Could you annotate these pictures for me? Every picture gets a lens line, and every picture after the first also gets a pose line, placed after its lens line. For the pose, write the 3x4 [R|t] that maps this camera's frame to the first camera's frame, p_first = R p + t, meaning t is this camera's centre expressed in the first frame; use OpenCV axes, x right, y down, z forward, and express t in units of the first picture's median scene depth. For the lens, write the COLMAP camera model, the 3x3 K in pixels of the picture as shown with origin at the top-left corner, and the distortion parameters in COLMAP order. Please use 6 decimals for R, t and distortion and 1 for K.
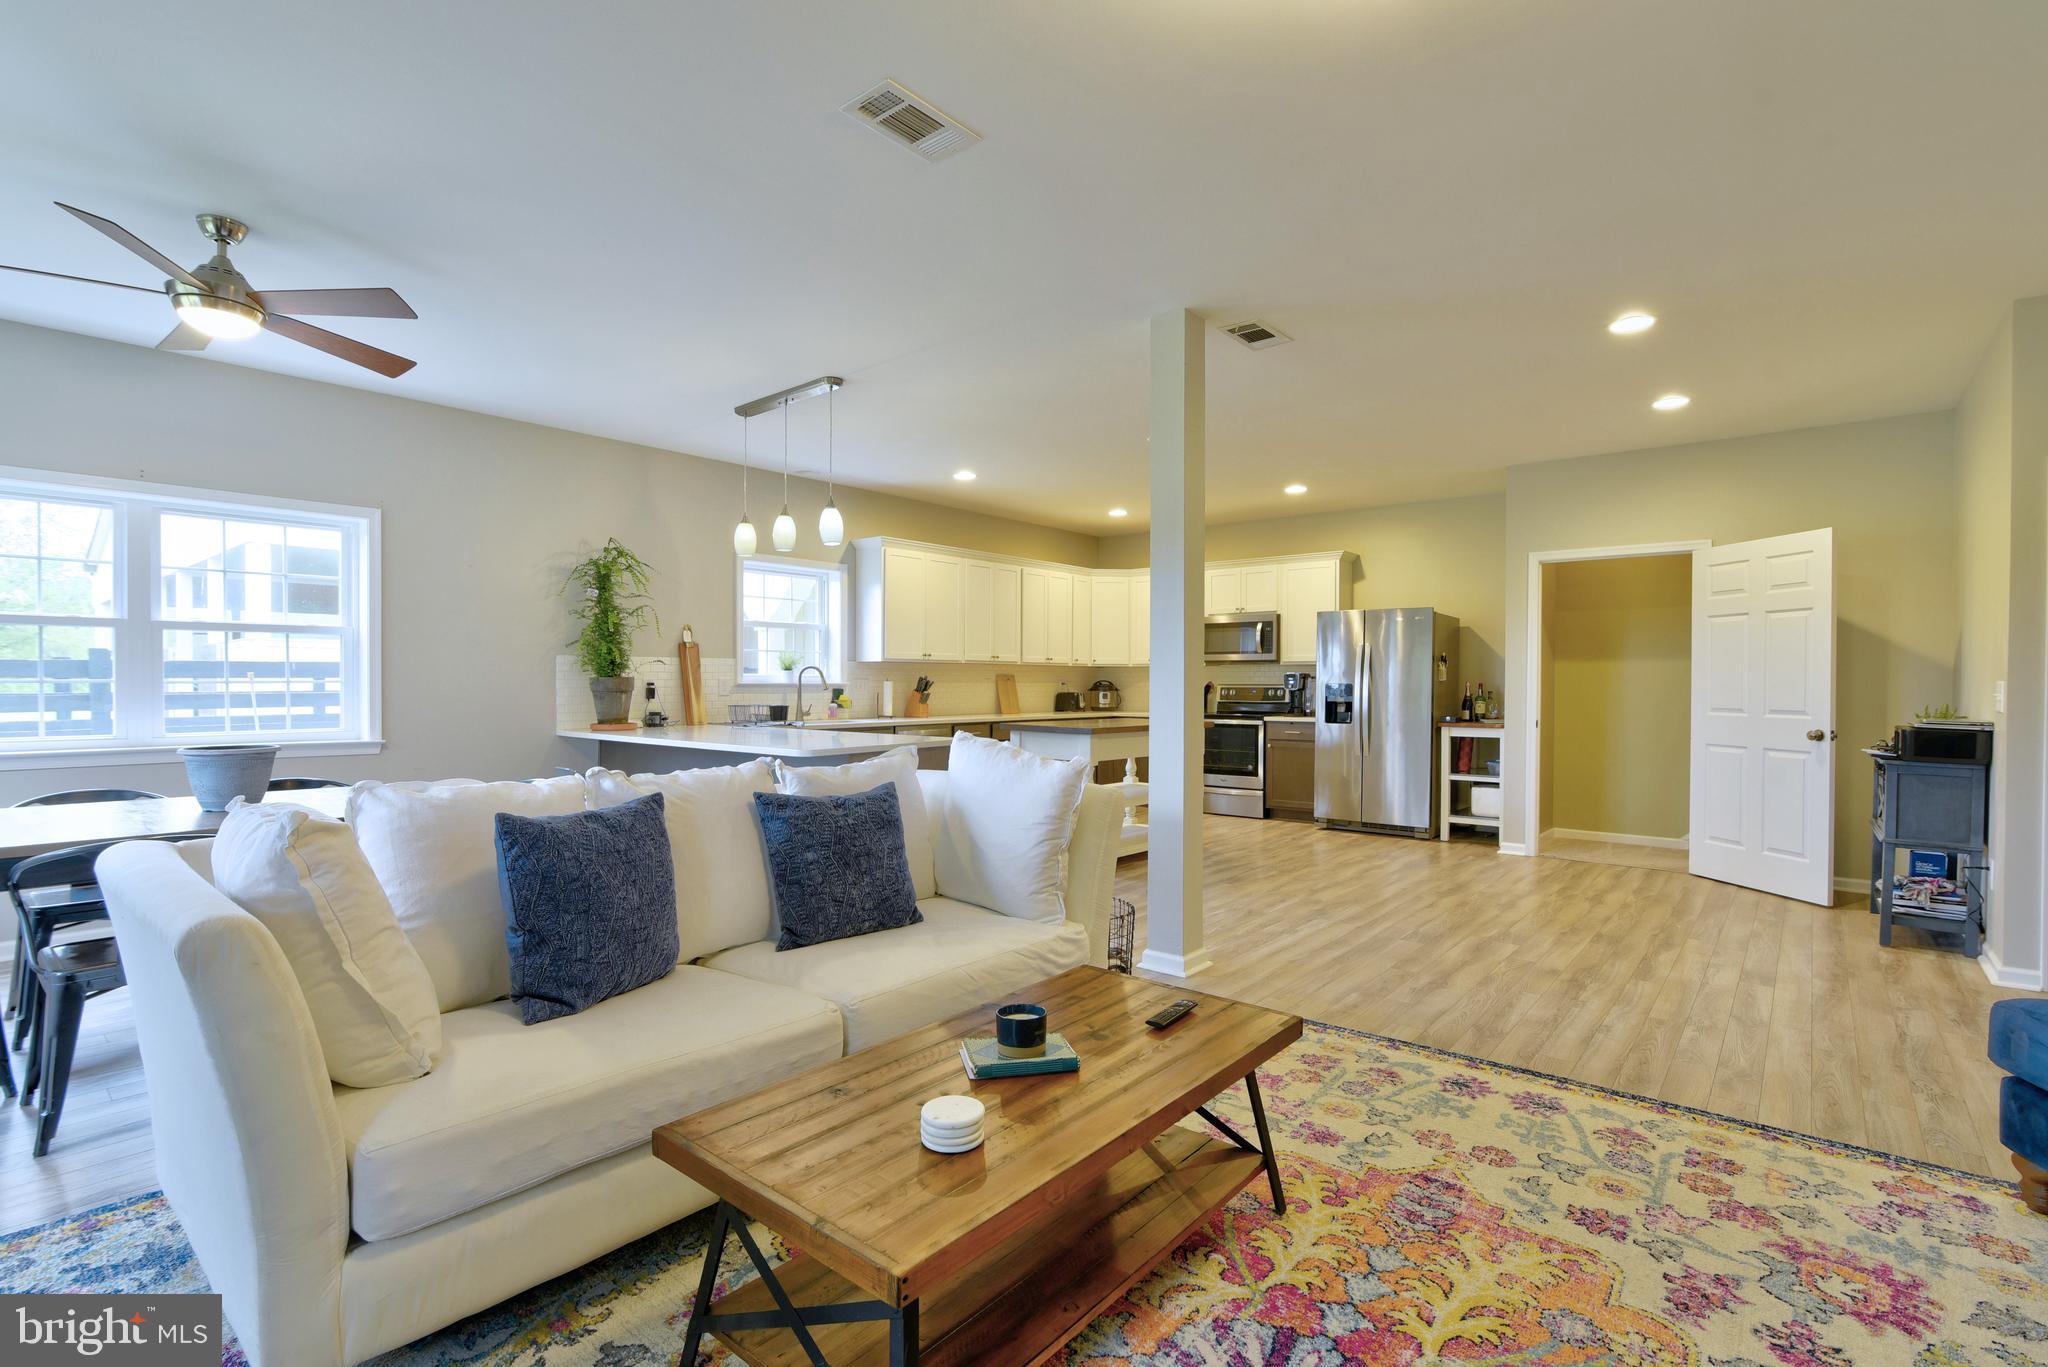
lens RADIAL K [[939.0, 0, 1026.6], [0, 939.0, 689.4], [0, 0, 1]] dist [-0.021440, 0.000397]
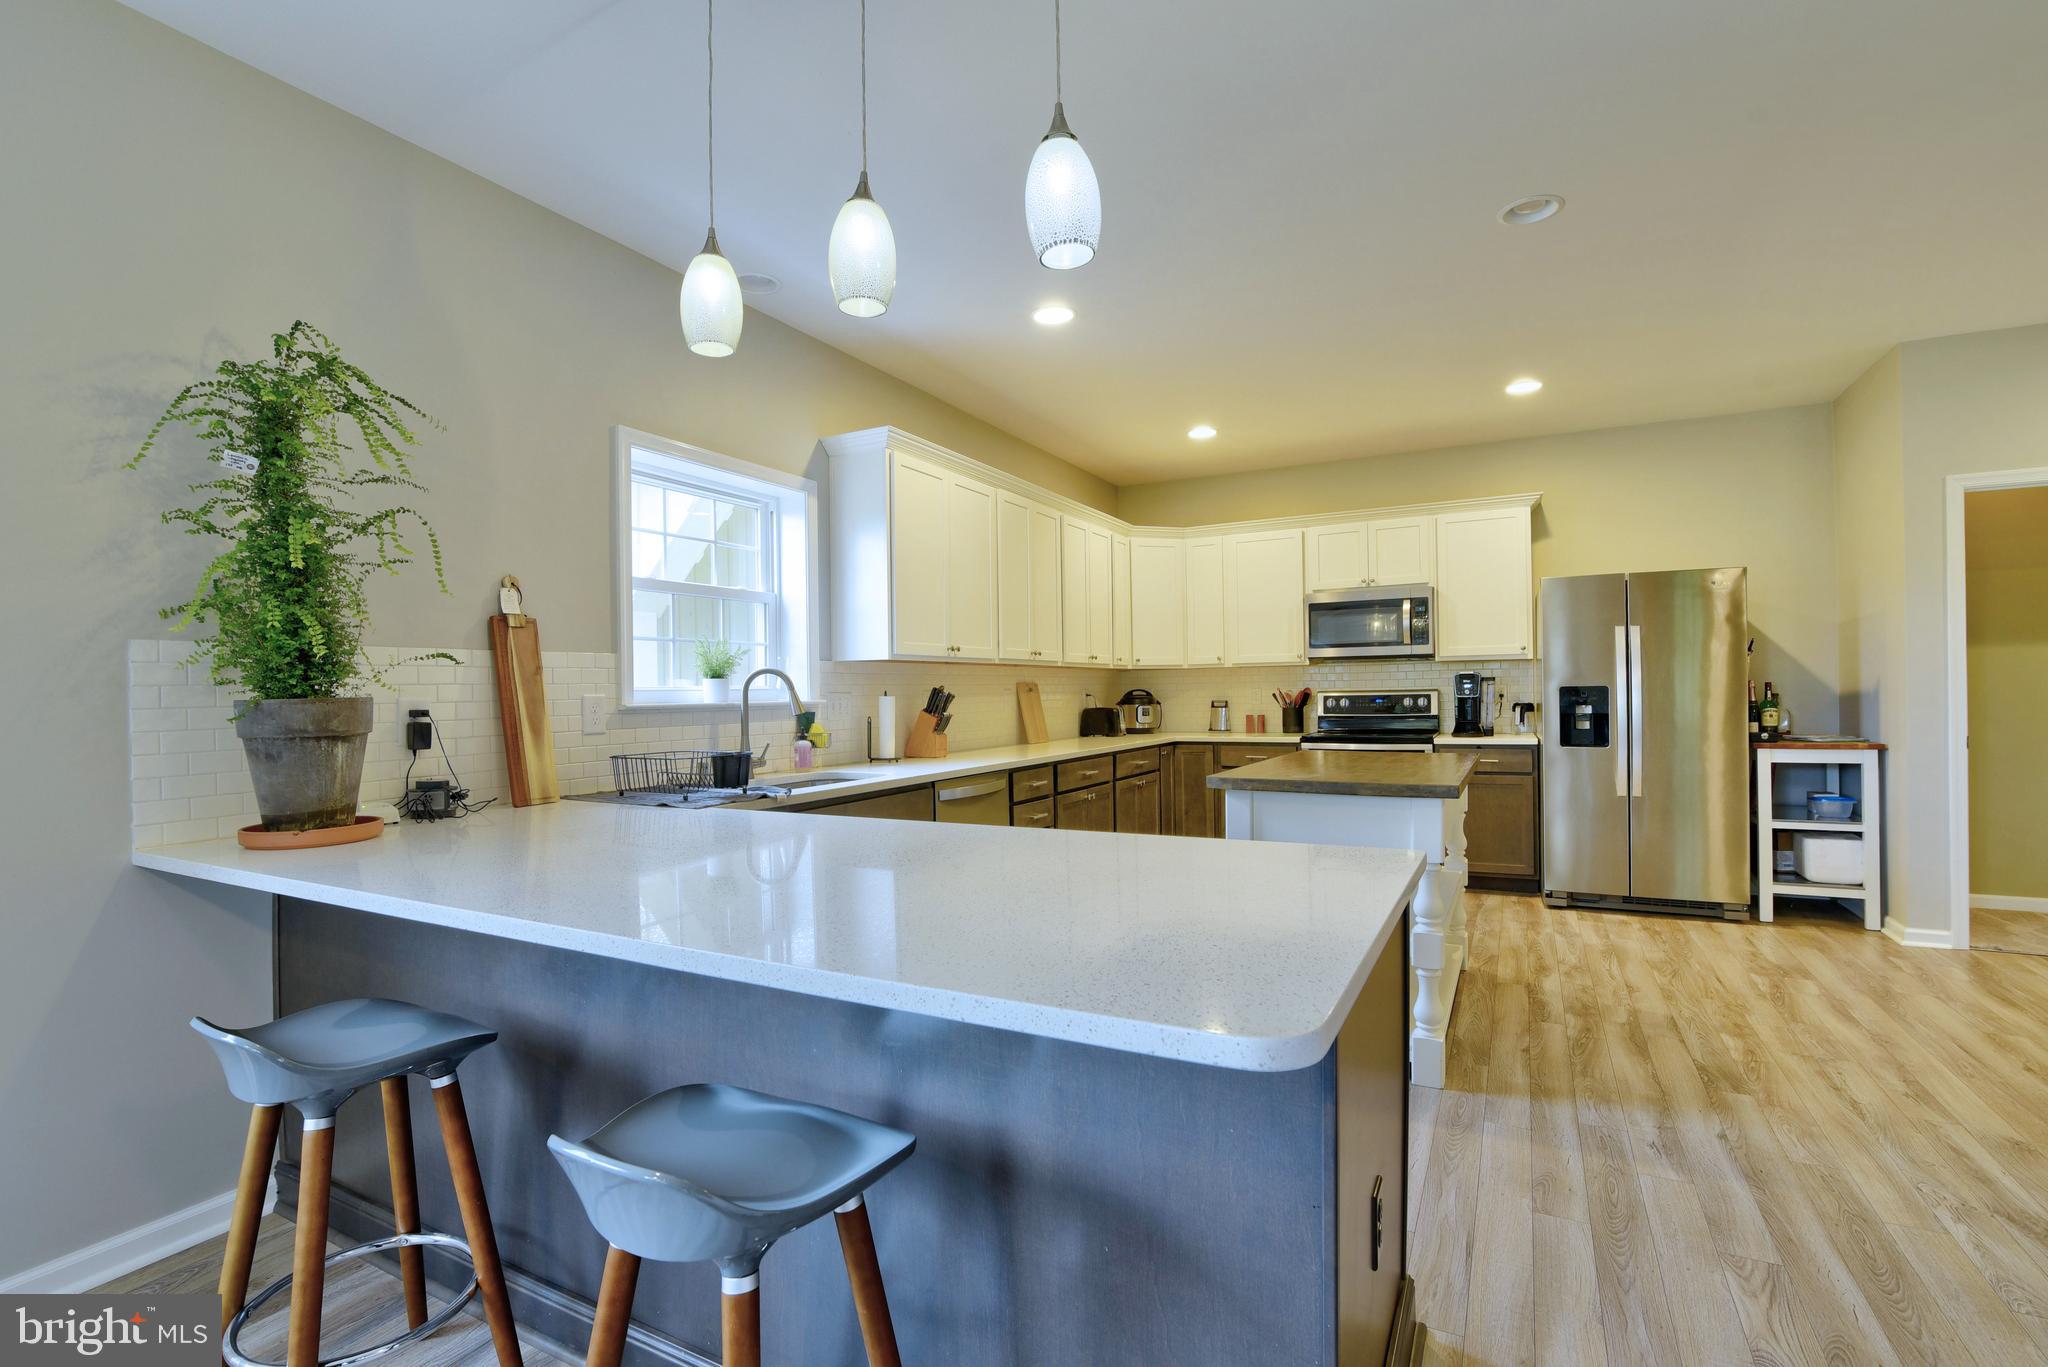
lens RADIAL K [[926.5, 0, 1024.0], [0, 926.5, 683.5], [0, 0, 1]] dist [-0.020350, 0.000228]
pose [[0.978735, -0.016776, 0.204440, -0.172091], [0.020631, 0.999647, -0.016736, -0.004988], [-0.204087, 0.020598, 0.978736, 0.423358]]
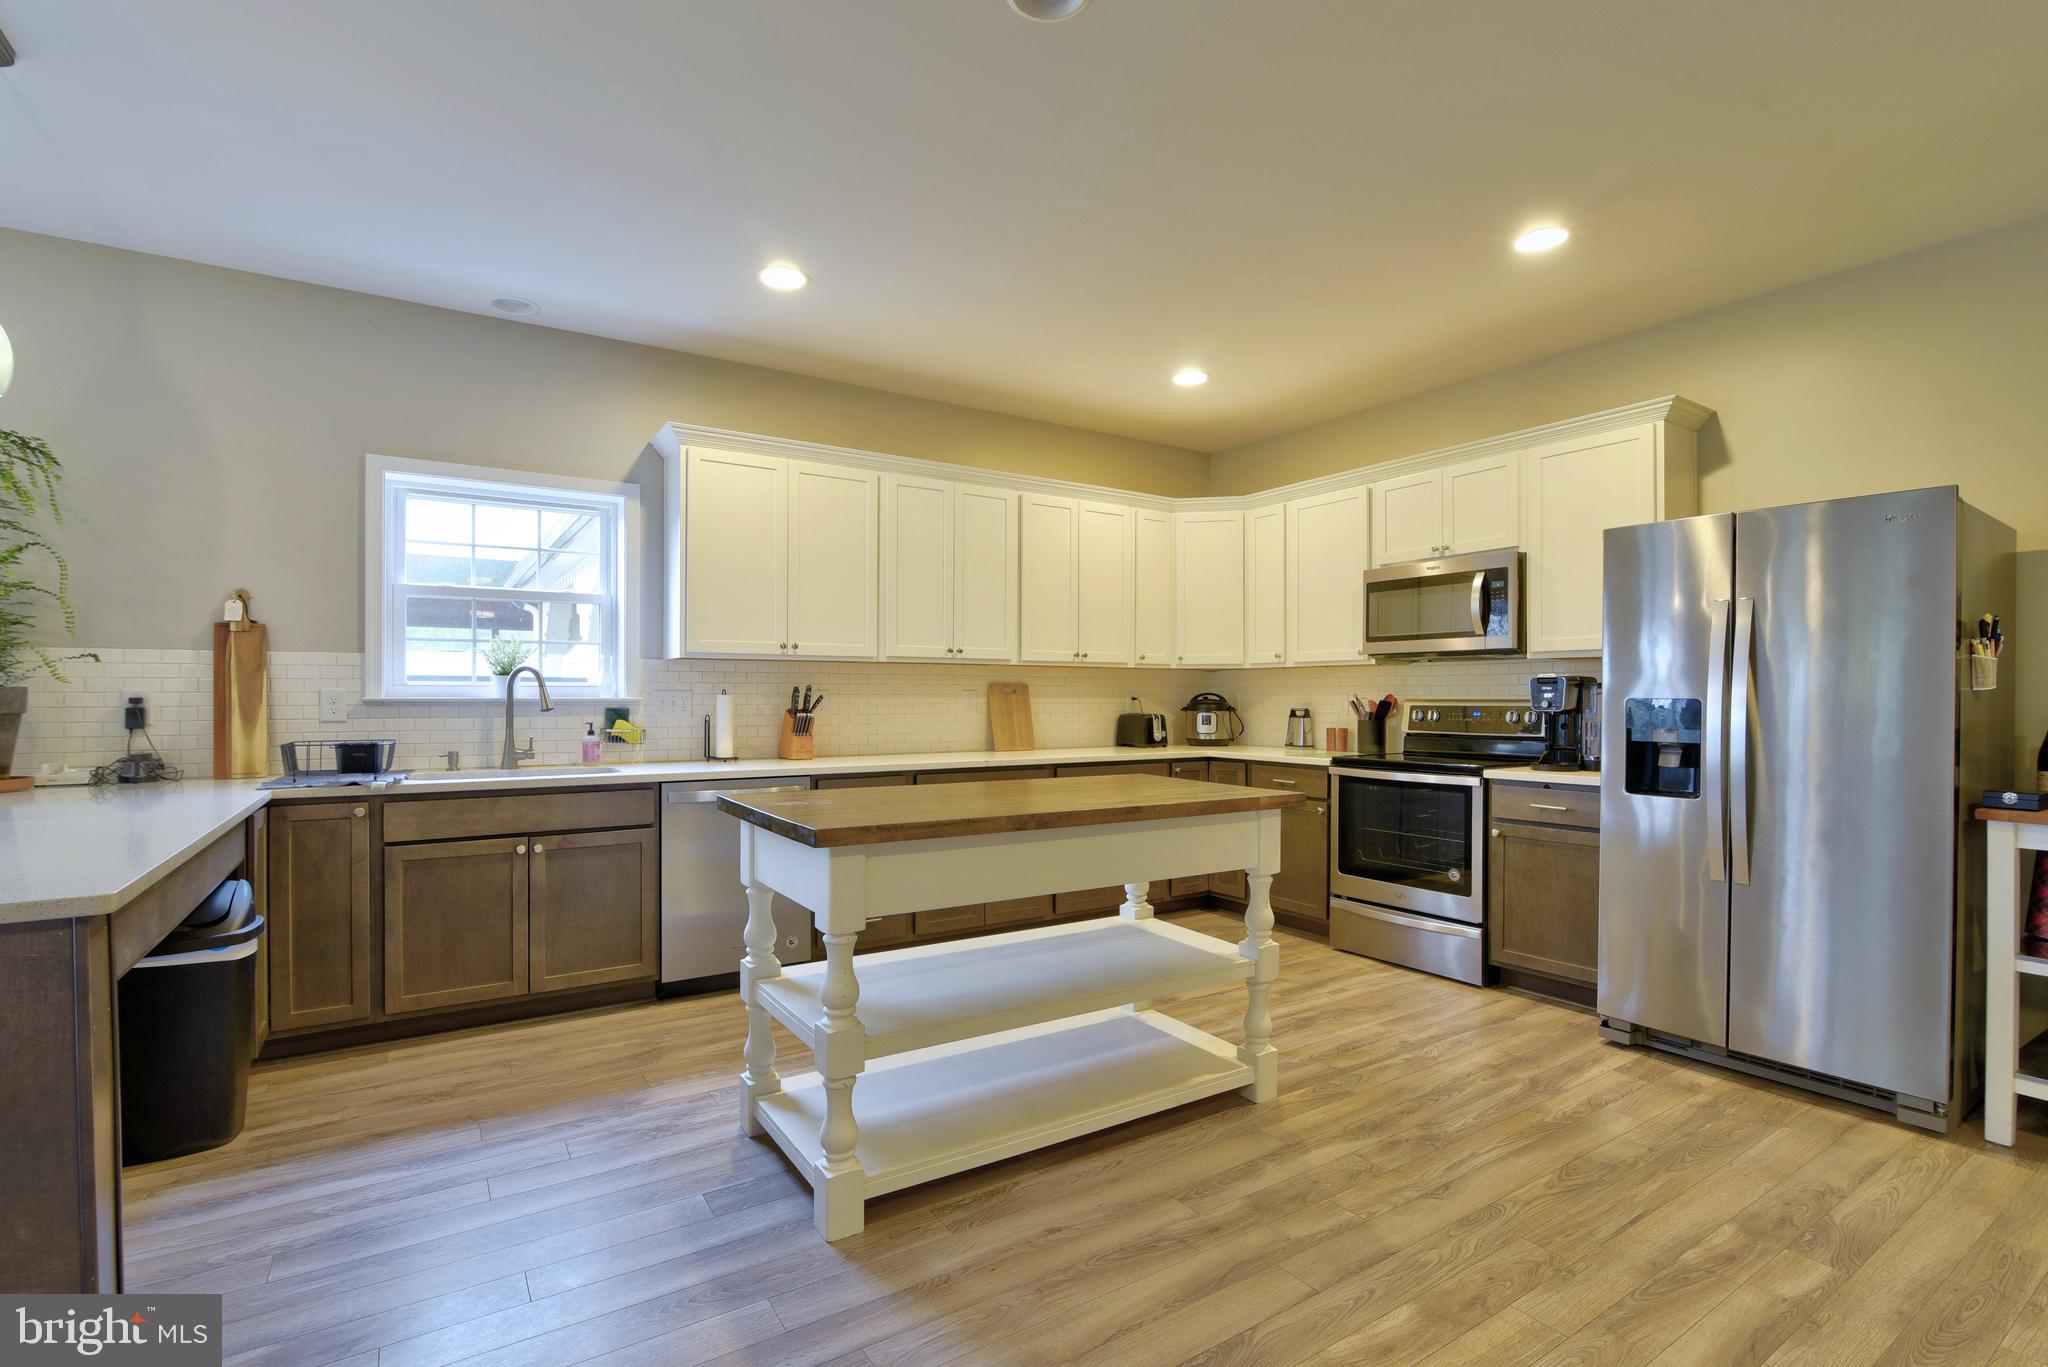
lens RADIAL K [[939.0, 0, 1026.6], [0, 939.0, 689.4], [0, 0, 1]] dist [-0.021440, 0.000397]
pose [[0.956857, -0.003424, -0.290541, 0.174839], [-0.000861, 0.999893, -0.014617, -0.003771], [0.290560, 0.014237, 0.956751, 0.499965]]
